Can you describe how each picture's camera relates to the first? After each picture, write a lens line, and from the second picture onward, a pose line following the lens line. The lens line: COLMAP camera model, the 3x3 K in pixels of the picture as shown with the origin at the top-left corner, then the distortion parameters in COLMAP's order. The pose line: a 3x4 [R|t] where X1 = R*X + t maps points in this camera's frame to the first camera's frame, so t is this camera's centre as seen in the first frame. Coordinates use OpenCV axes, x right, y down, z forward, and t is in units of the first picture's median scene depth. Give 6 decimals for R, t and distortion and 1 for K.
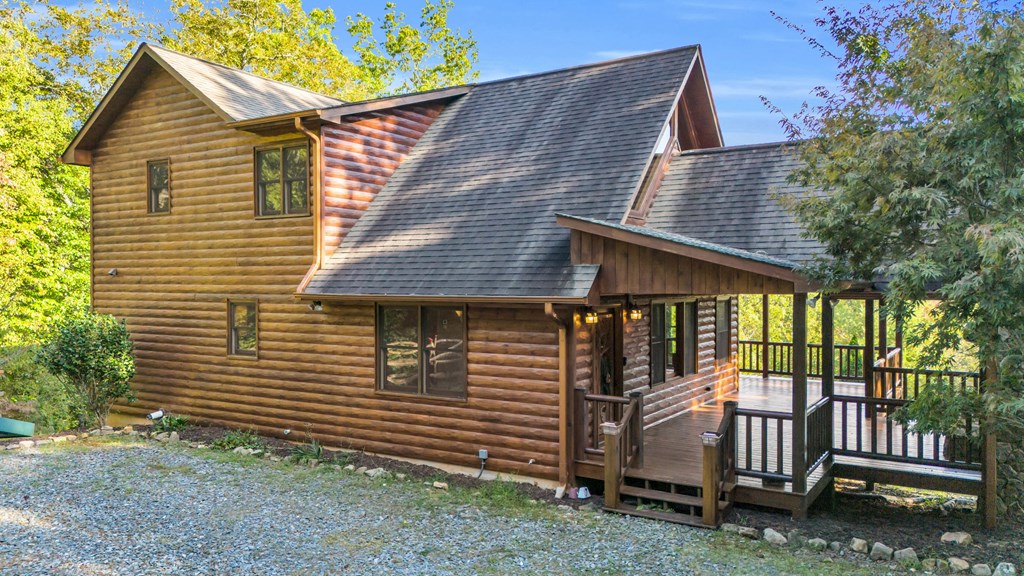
lens RADIAL K [[761.9, 0, 512.0], [0, 761.9, 288.0], [0, 0, 1]] dist [0.075972, -0.082885]
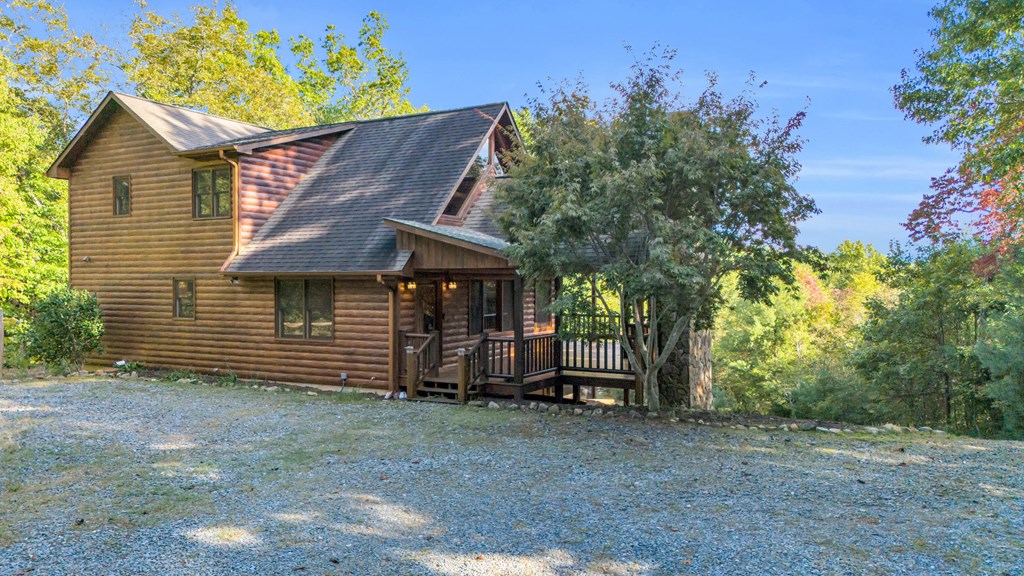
lens RADIAL K [[761.9, 0, 512.0], [0, 761.9, 288.0], [0, 0, 1]] dist [0.075972, -0.082885]
pose [[0.998936, -0.000352, 0.046107, 0.185048], [0.000342, 1.000000, 0.000226, 0.034658], [-0.046107, -0.000210, 0.998936, -0.436766]]
